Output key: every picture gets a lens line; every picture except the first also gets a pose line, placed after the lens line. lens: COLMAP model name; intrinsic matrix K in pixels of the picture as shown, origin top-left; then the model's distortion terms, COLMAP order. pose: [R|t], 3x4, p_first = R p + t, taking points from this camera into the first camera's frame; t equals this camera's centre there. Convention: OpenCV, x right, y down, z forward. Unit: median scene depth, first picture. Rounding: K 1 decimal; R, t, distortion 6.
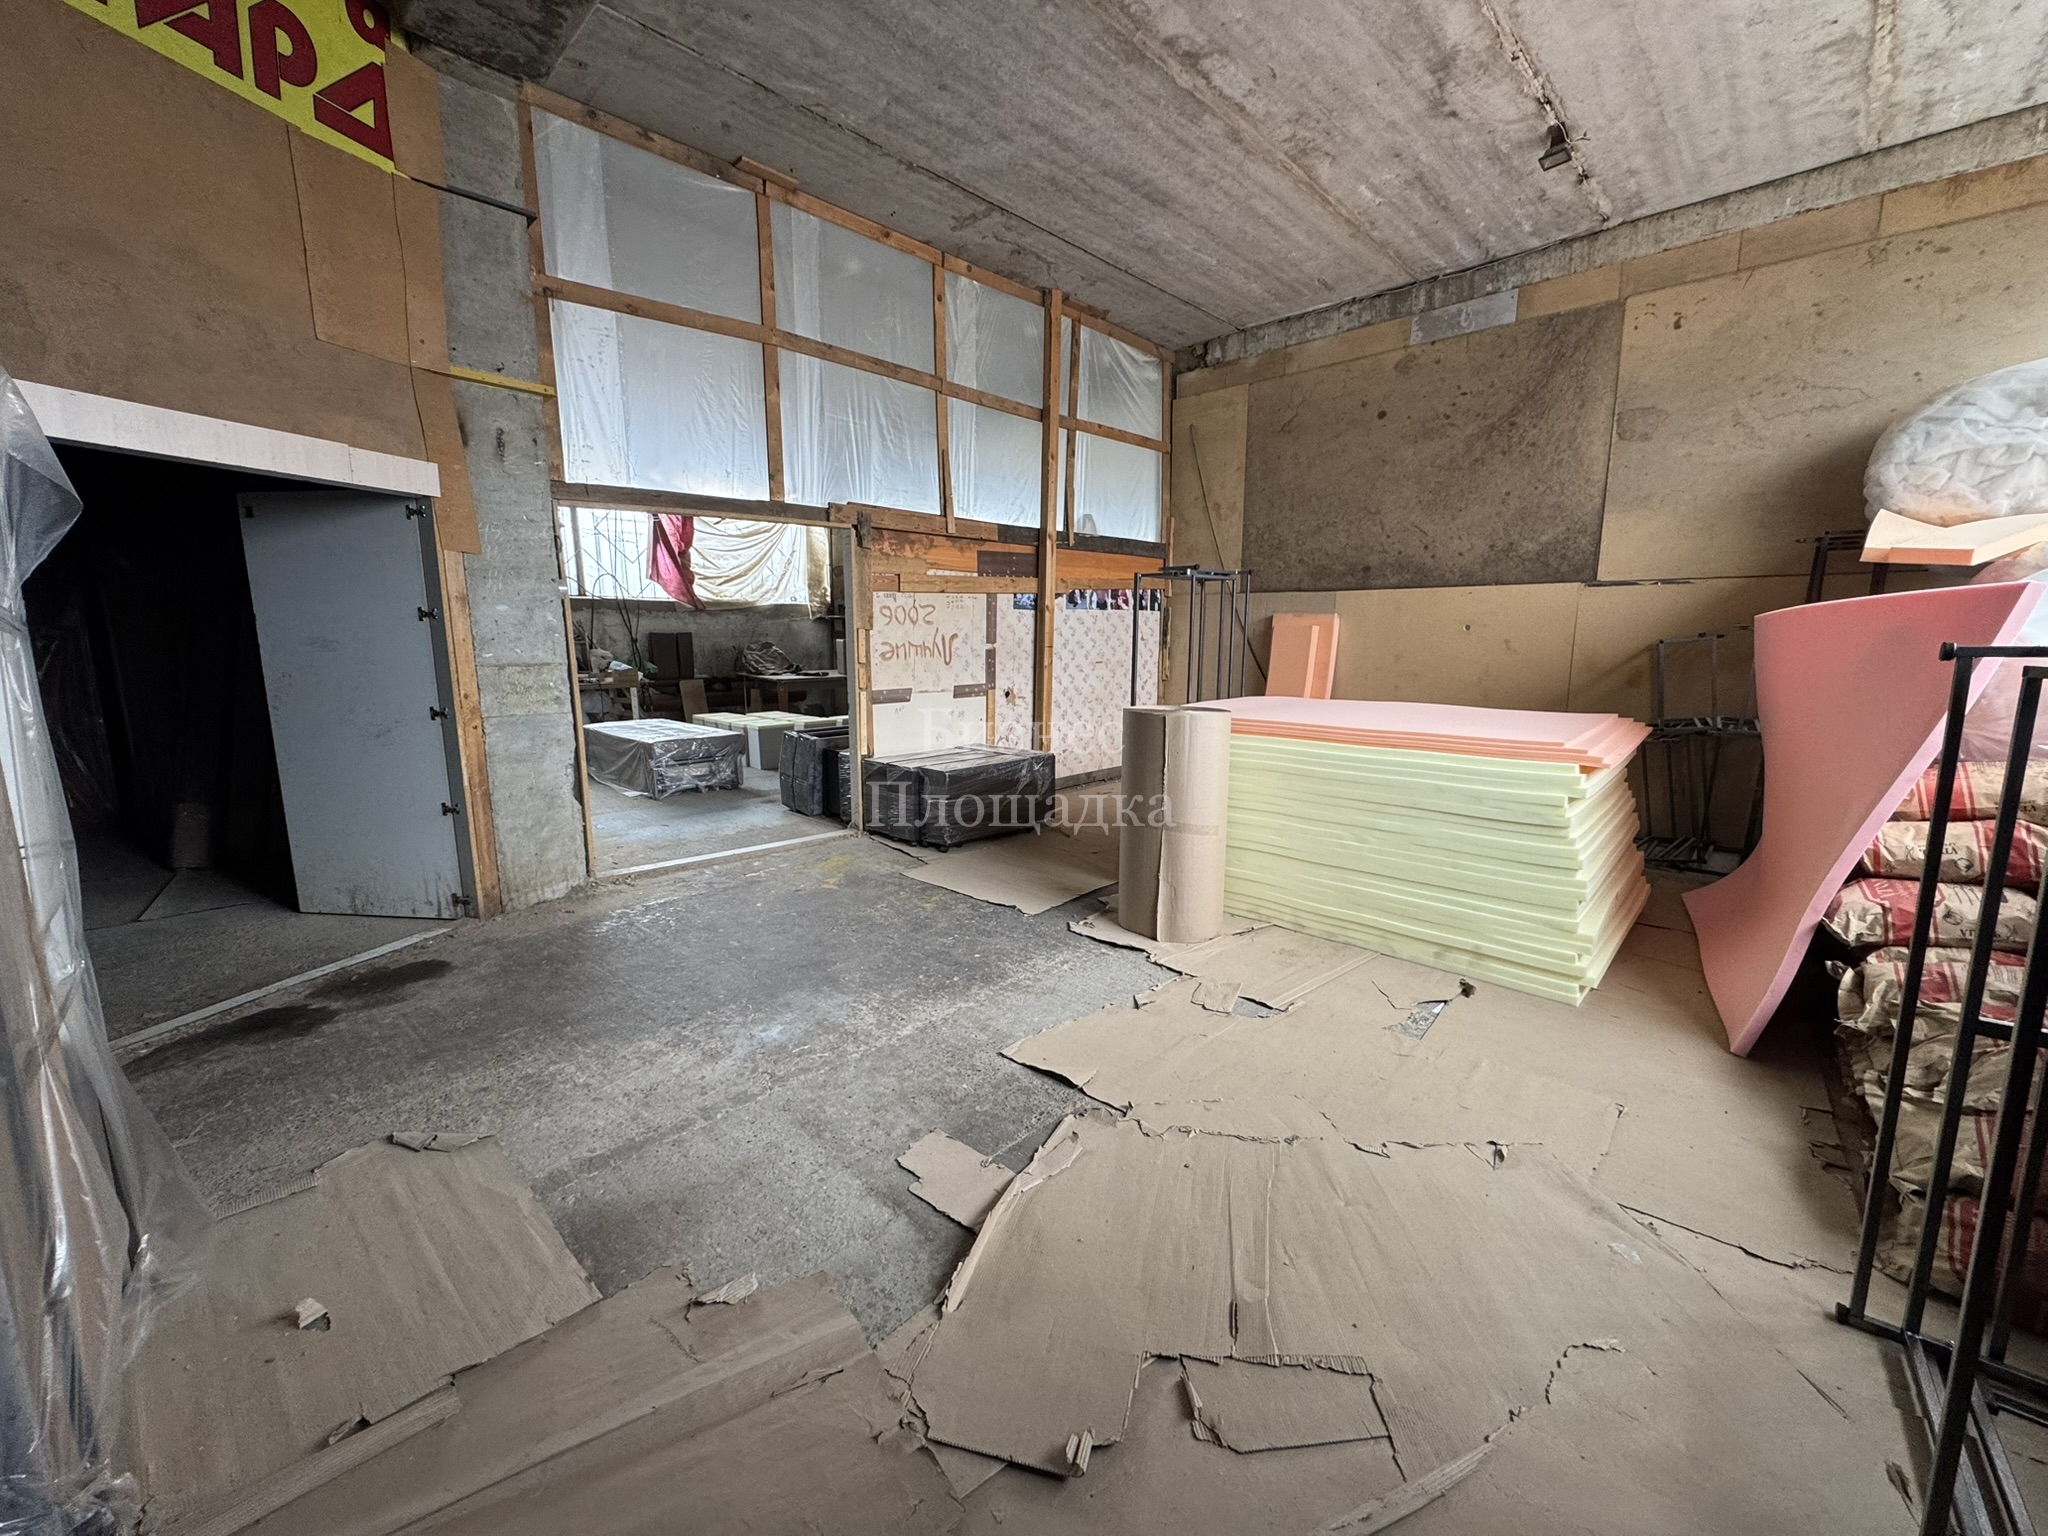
lens RADIAL K [[813.0, 0, 1026.1], [0, 813.0, 763.7], [0, 0, 1]] dist [-0.002168, 0.000026]
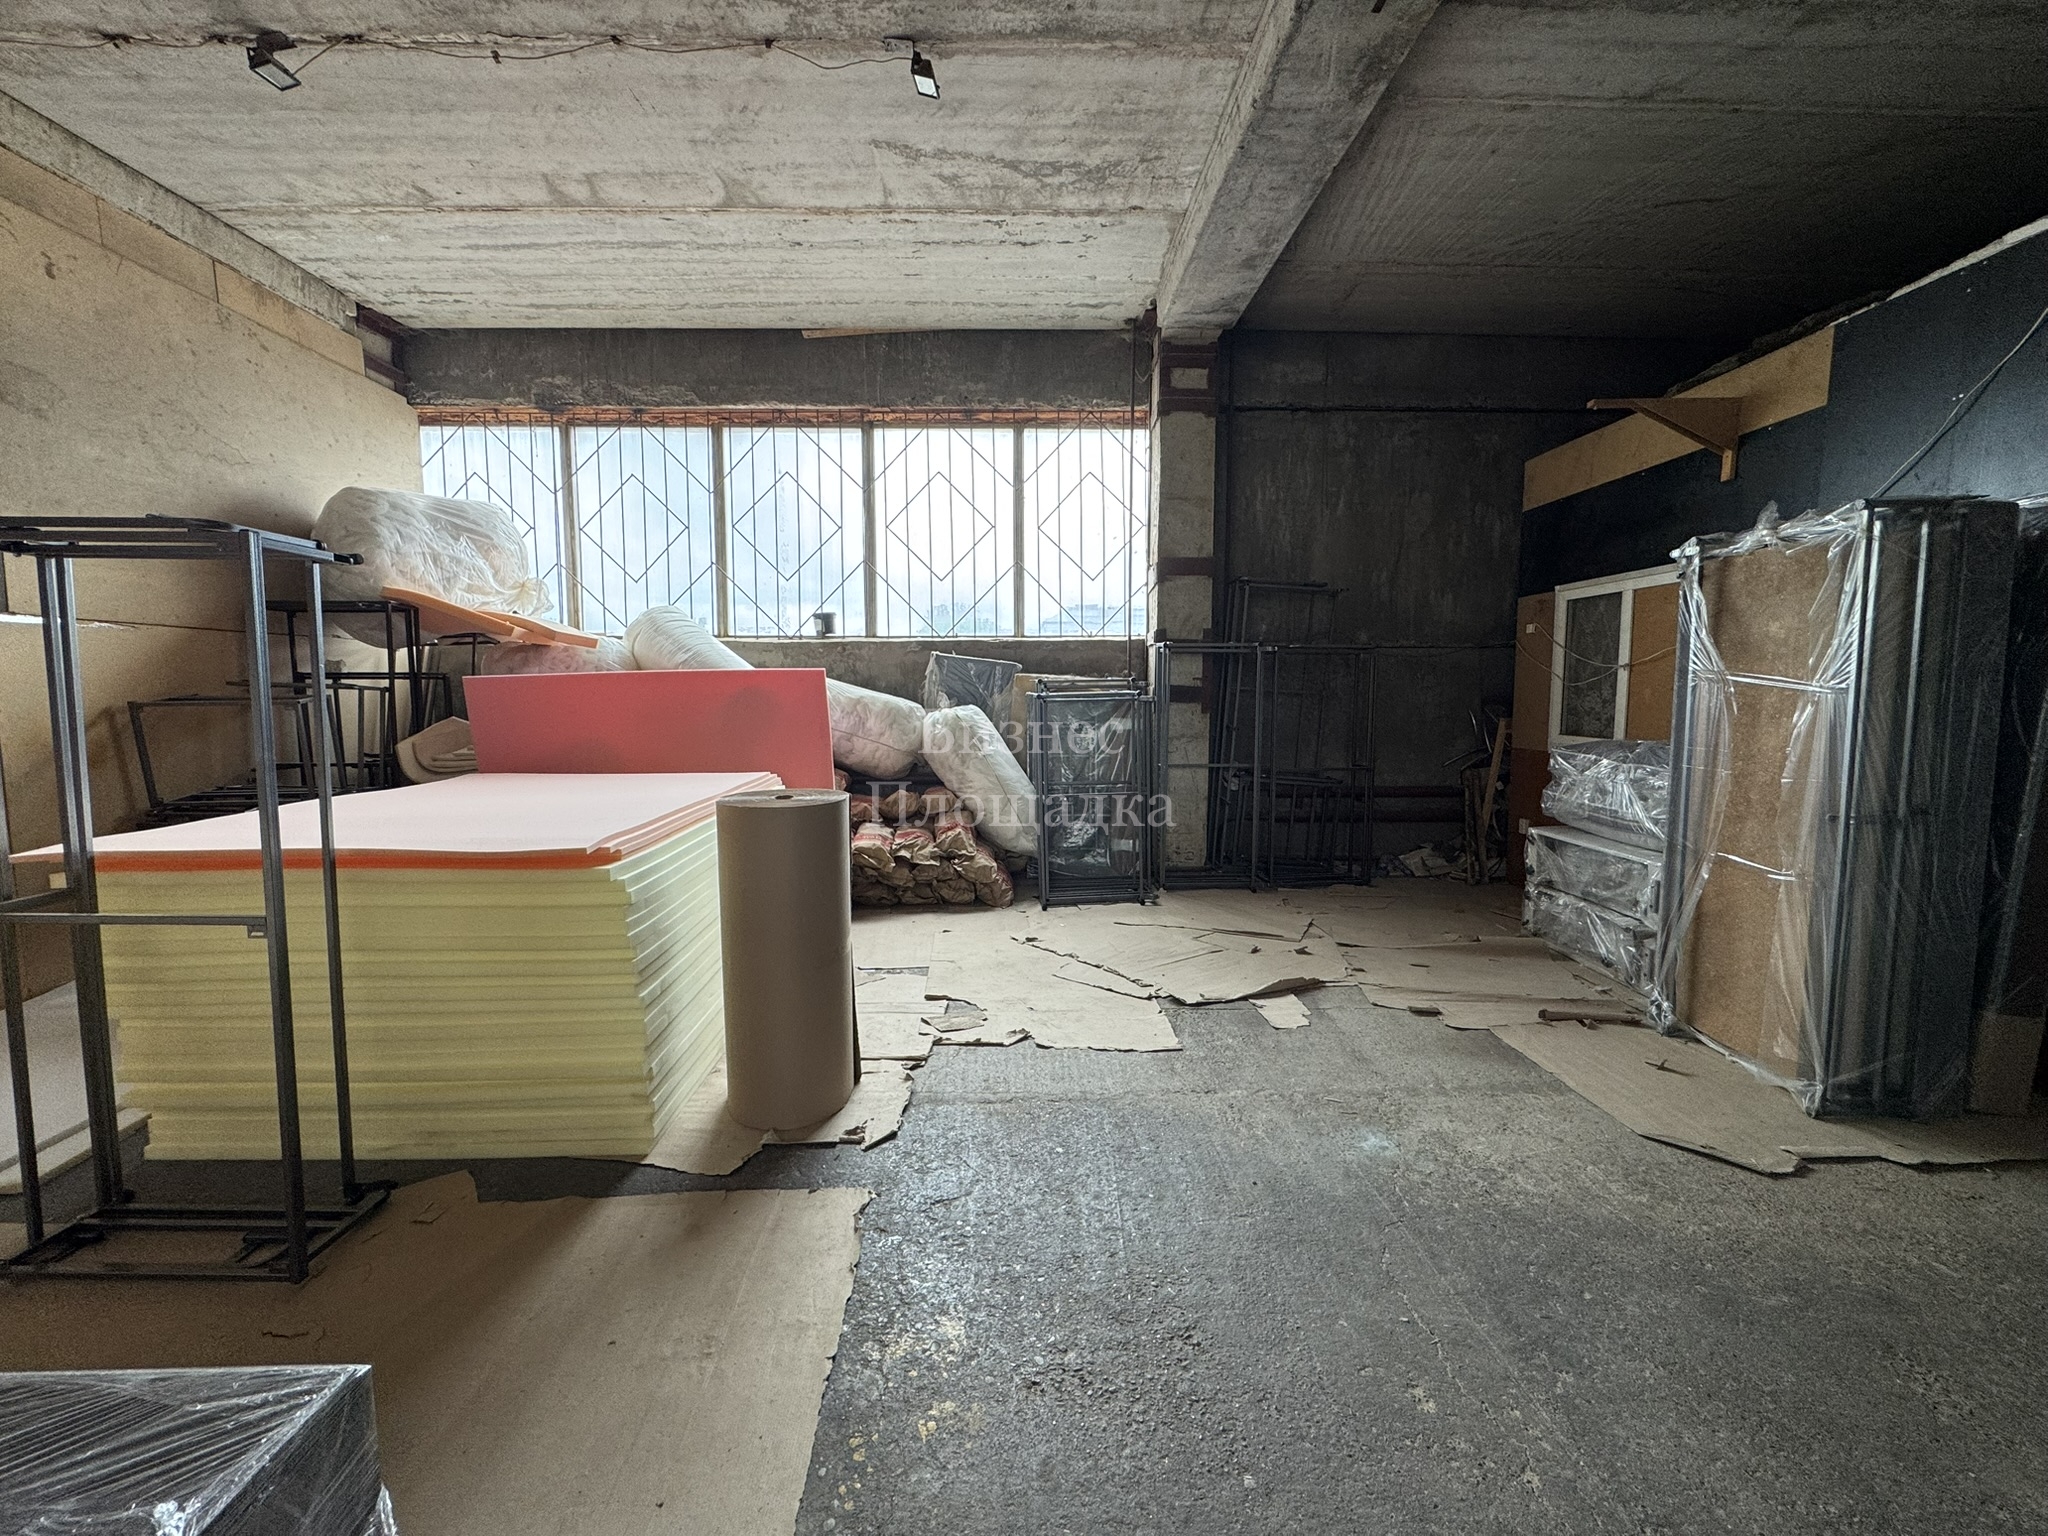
lens RADIAL K [[813.0, 0, 1026.1], [0, 813.0, 763.7], [0, 0, 1]] dist [-0.002168, 0.000026]
pose [[-0.709596, -0.063292, 0.701760, -0.710684], [0.112581, 0.972978, 0.201592, -0.321943], [-0.695556, 0.222054, -0.683296, 1.980189]]
